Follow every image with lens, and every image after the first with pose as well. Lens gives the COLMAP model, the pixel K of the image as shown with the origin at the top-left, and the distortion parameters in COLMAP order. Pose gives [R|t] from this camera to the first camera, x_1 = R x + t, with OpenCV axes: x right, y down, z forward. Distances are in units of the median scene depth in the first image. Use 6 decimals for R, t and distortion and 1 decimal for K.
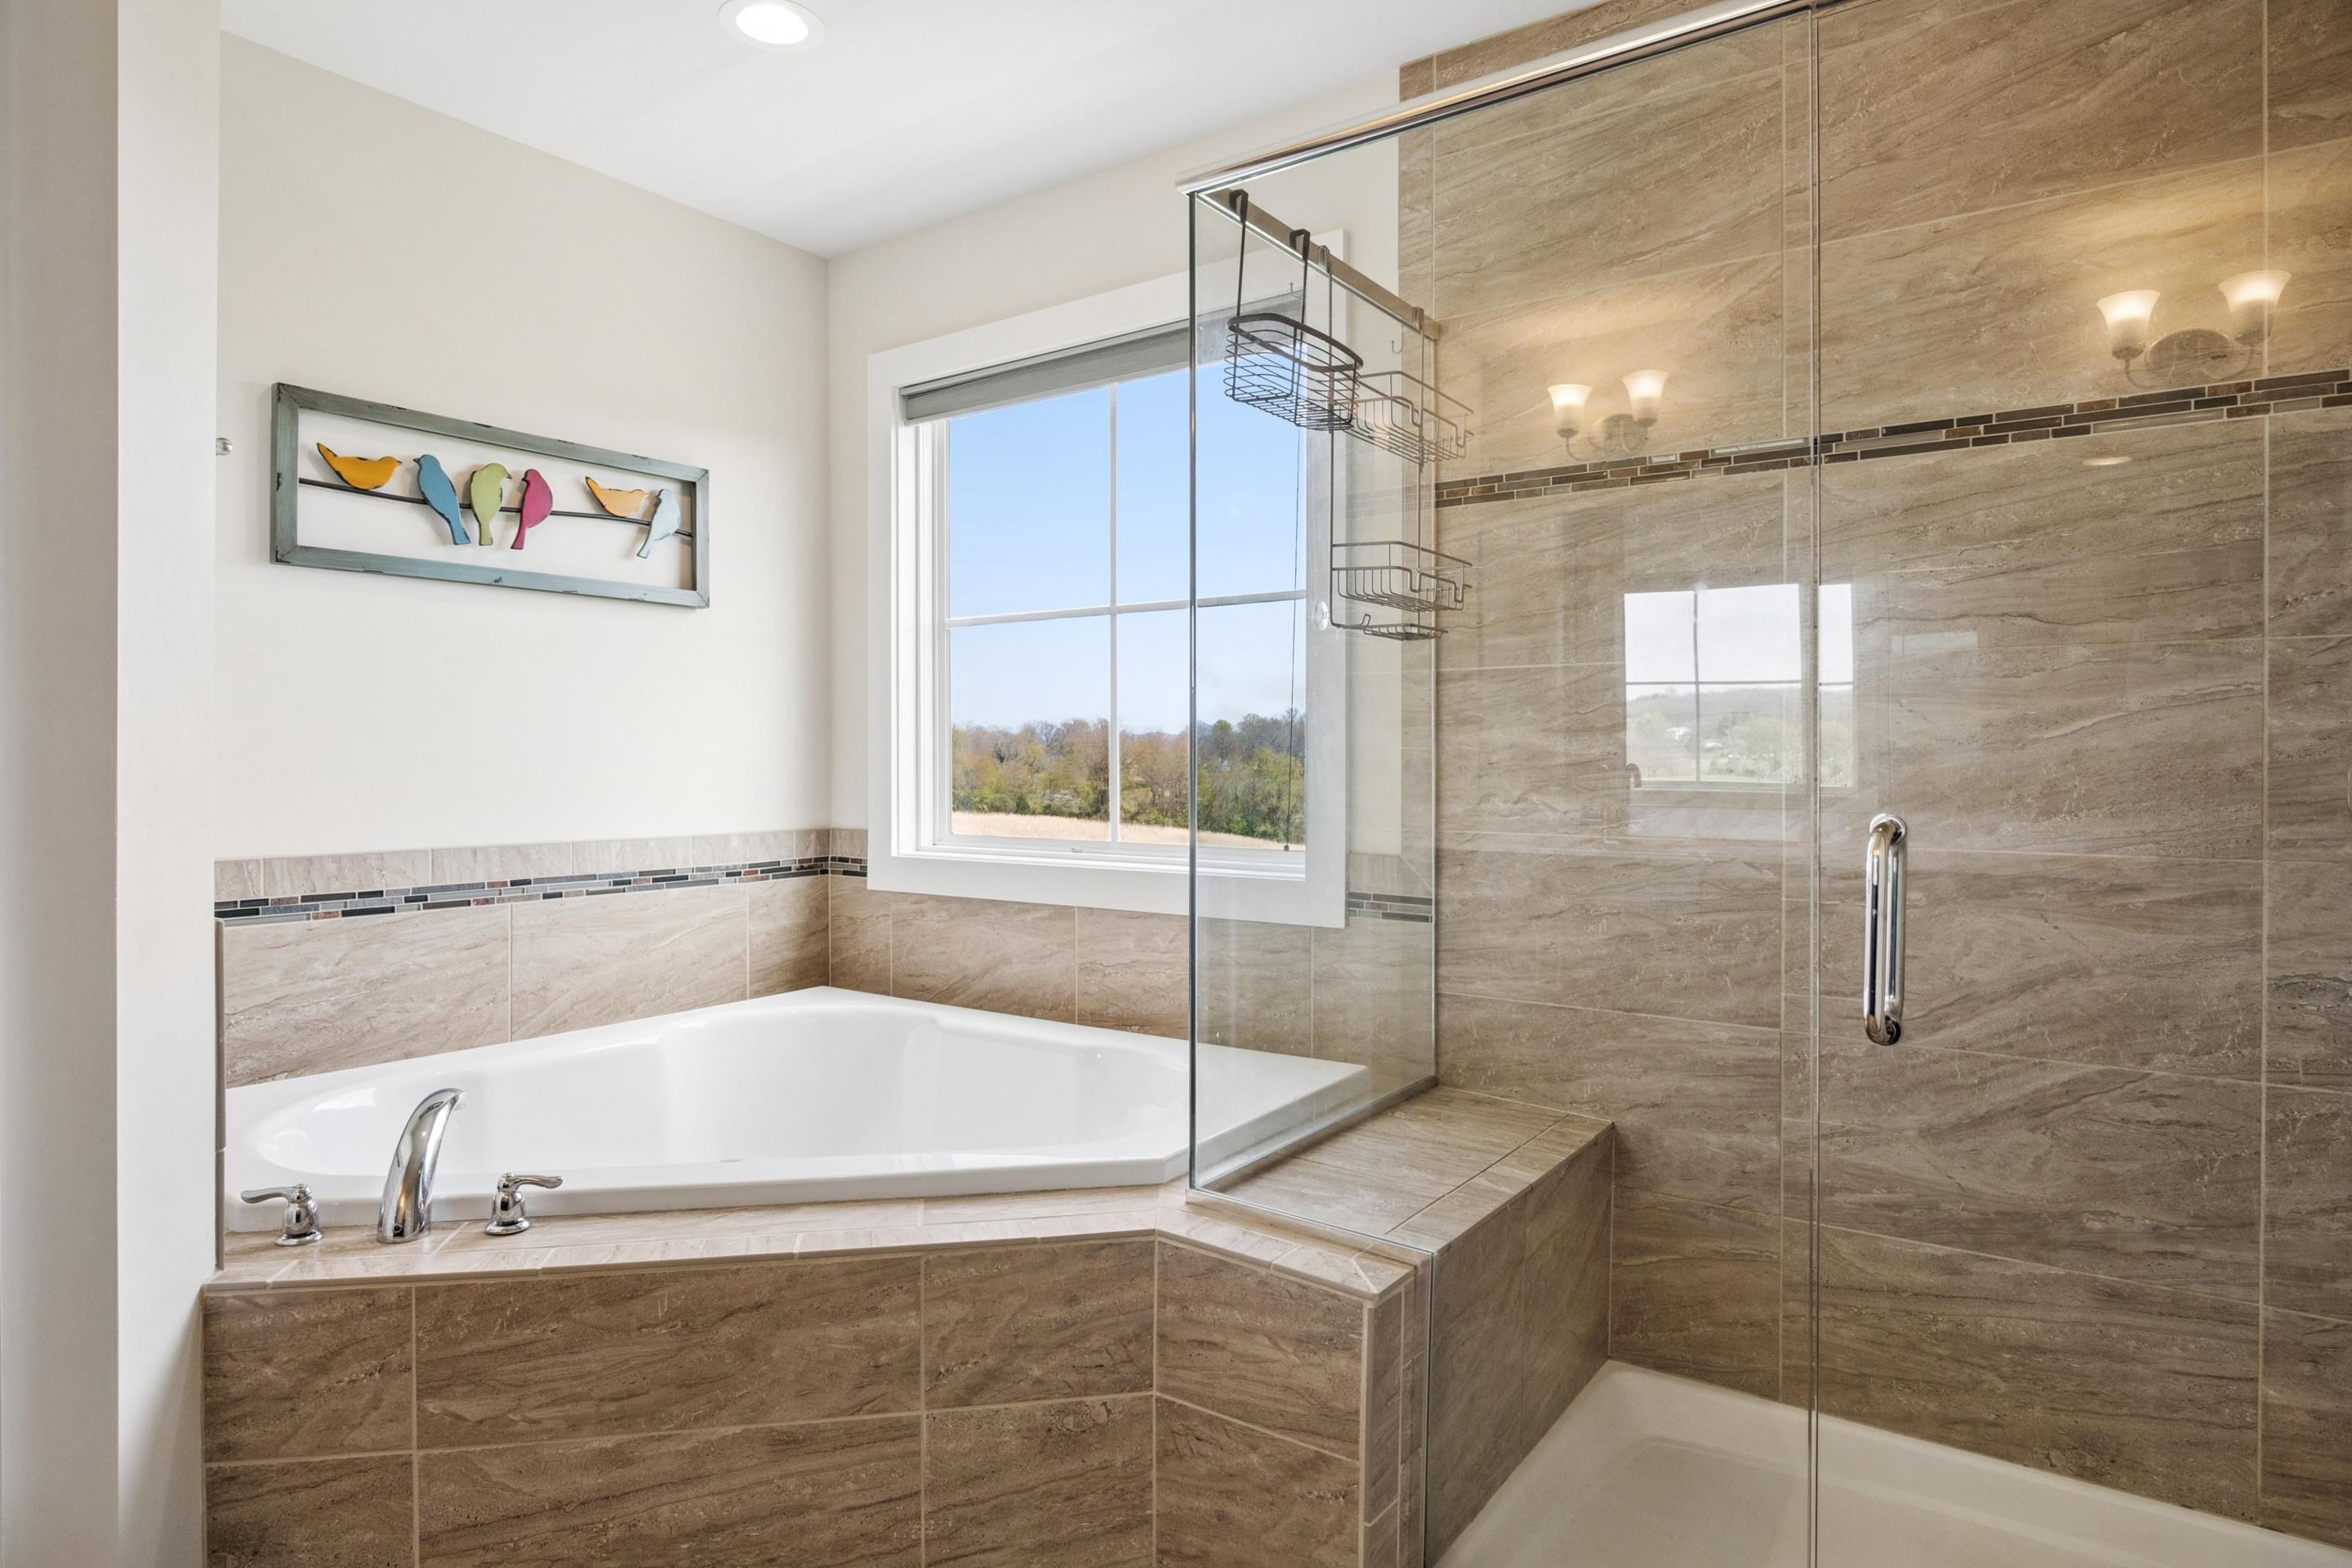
lens RADIAL K [[1316.2, 0, 1183.8], [0, 1316.2, 786.1], [0, 0, 1]] dist [-0.007600, -0.003146]
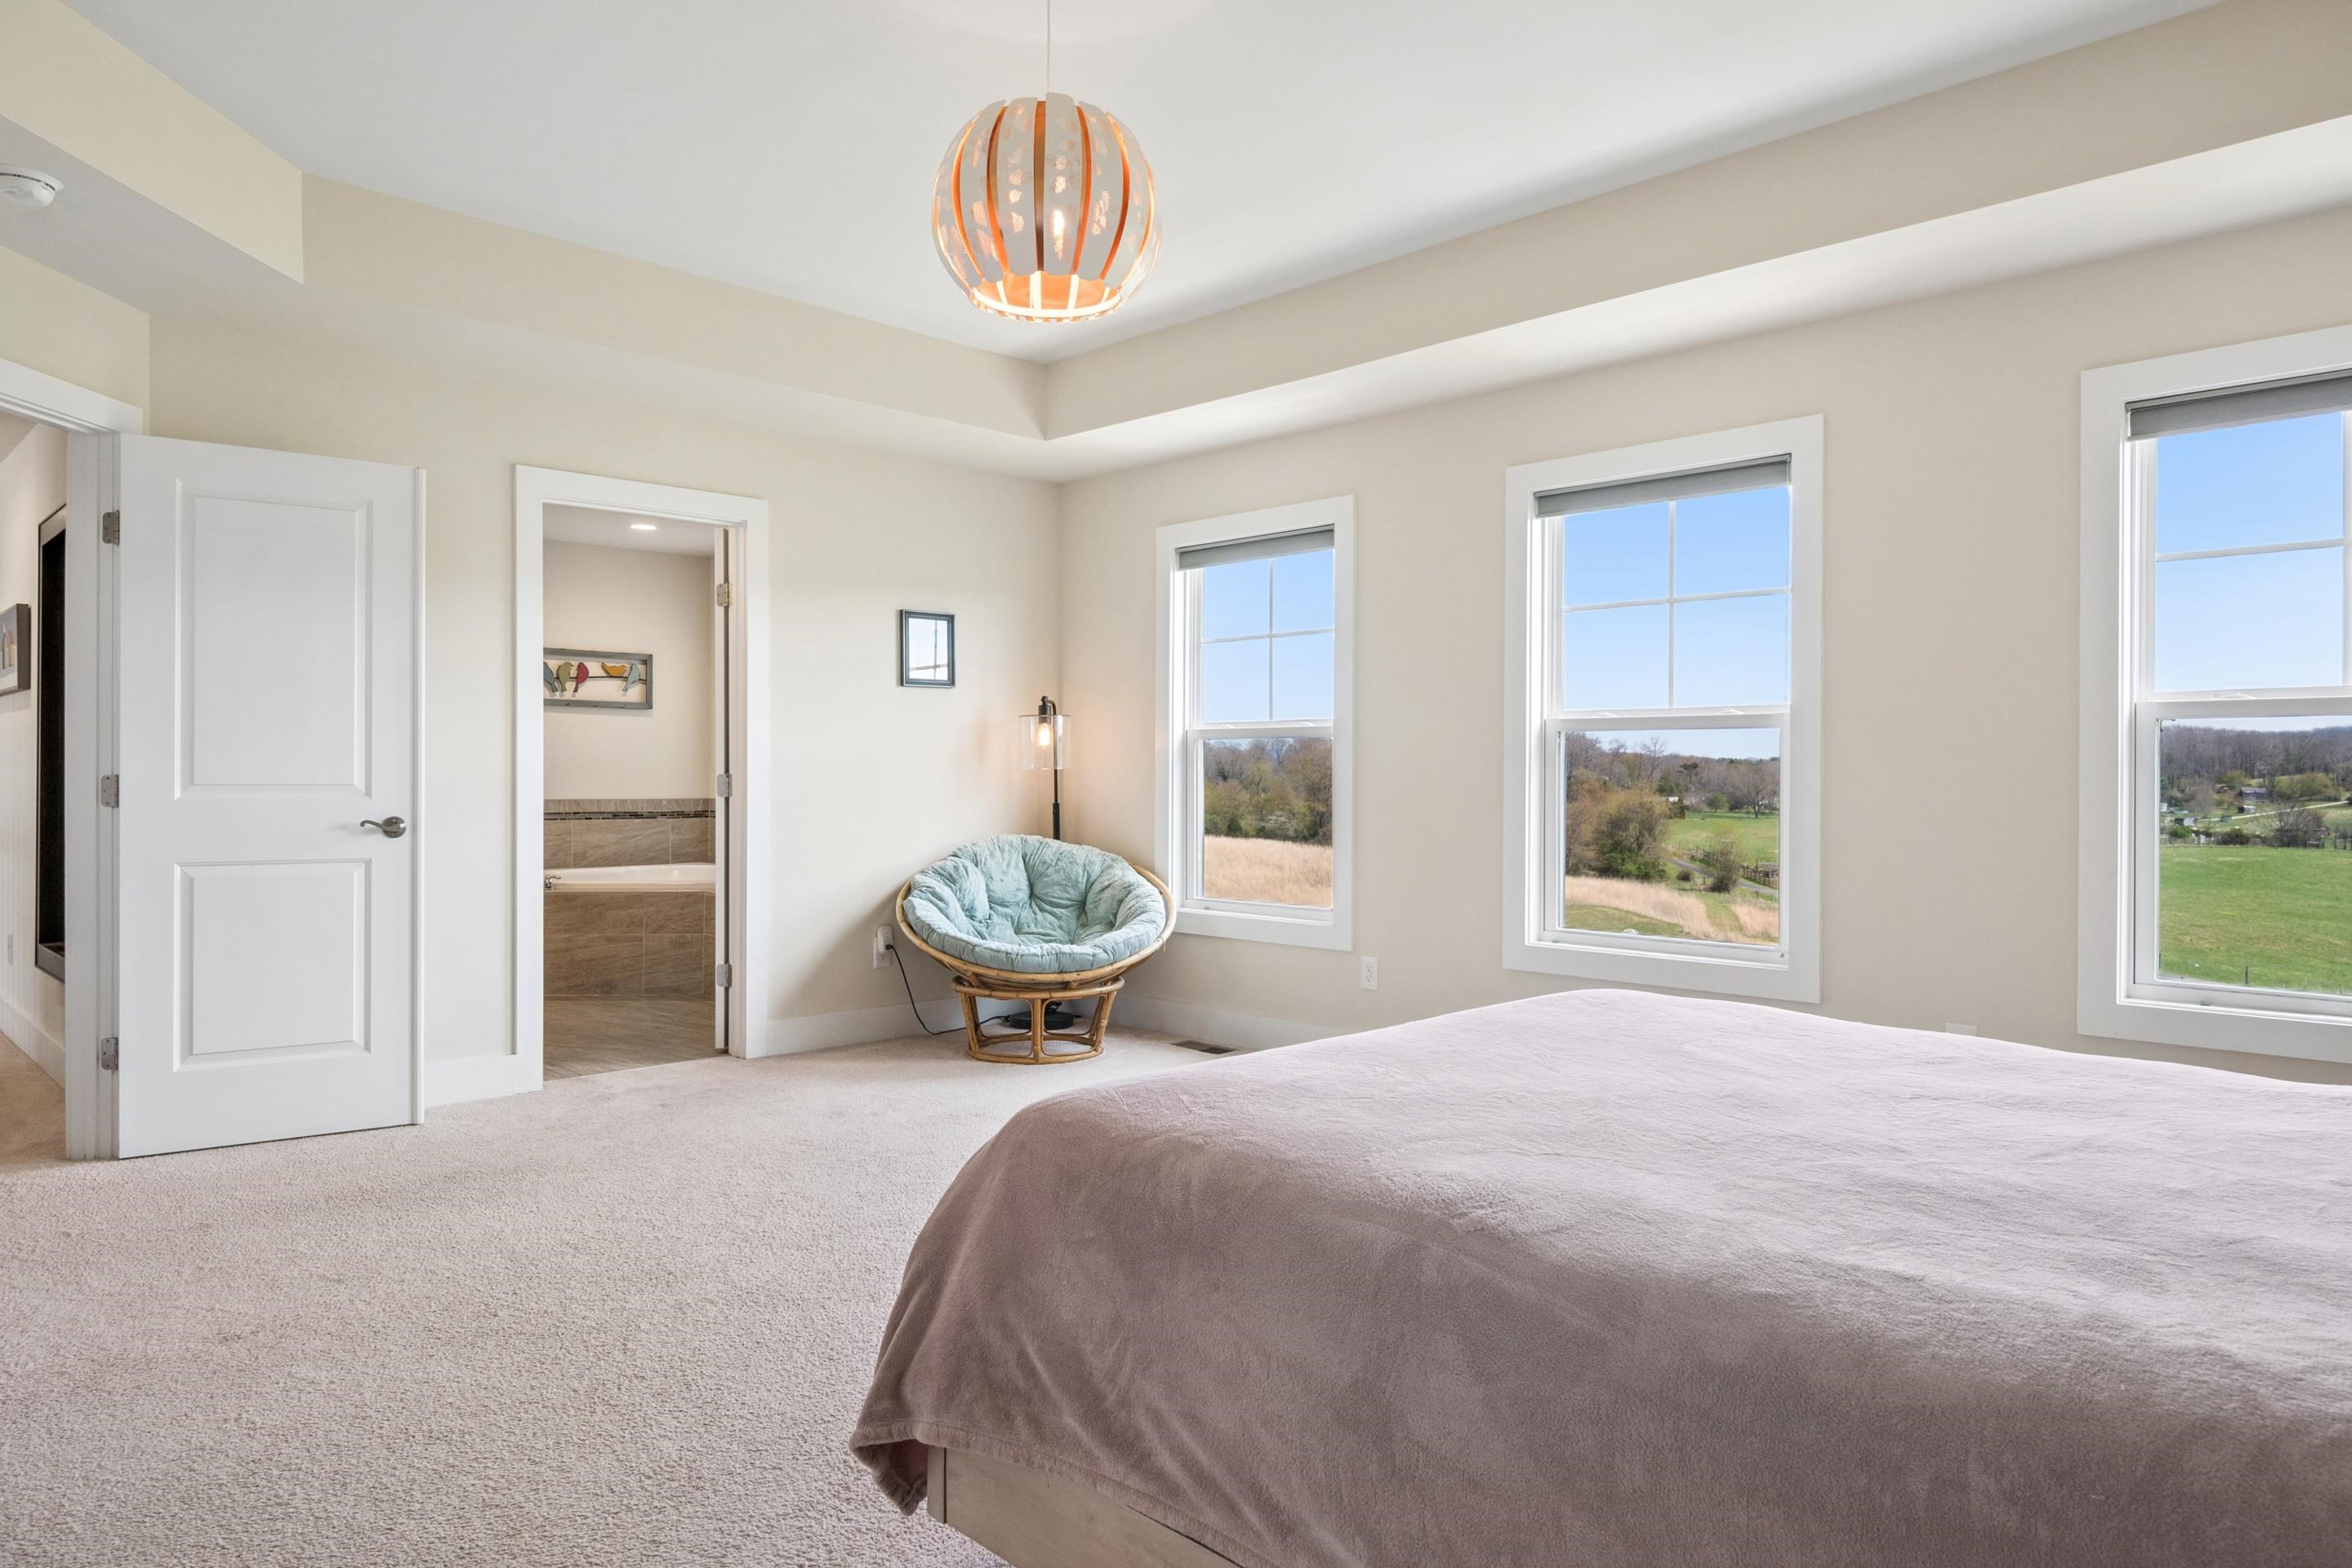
lens RADIAL K [[1498.9, 0, 1179.2], [0, 1498.9, 783.6], [0, 0, 1]] dist [-0.019993, 0.001171]
pose [[0.982068, -0.011491, -0.188178, 1.246012], [0.008198, 0.999800, -0.018267, 0.072686], [0.188350, 0.016396, 0.981965, -1.729540]]
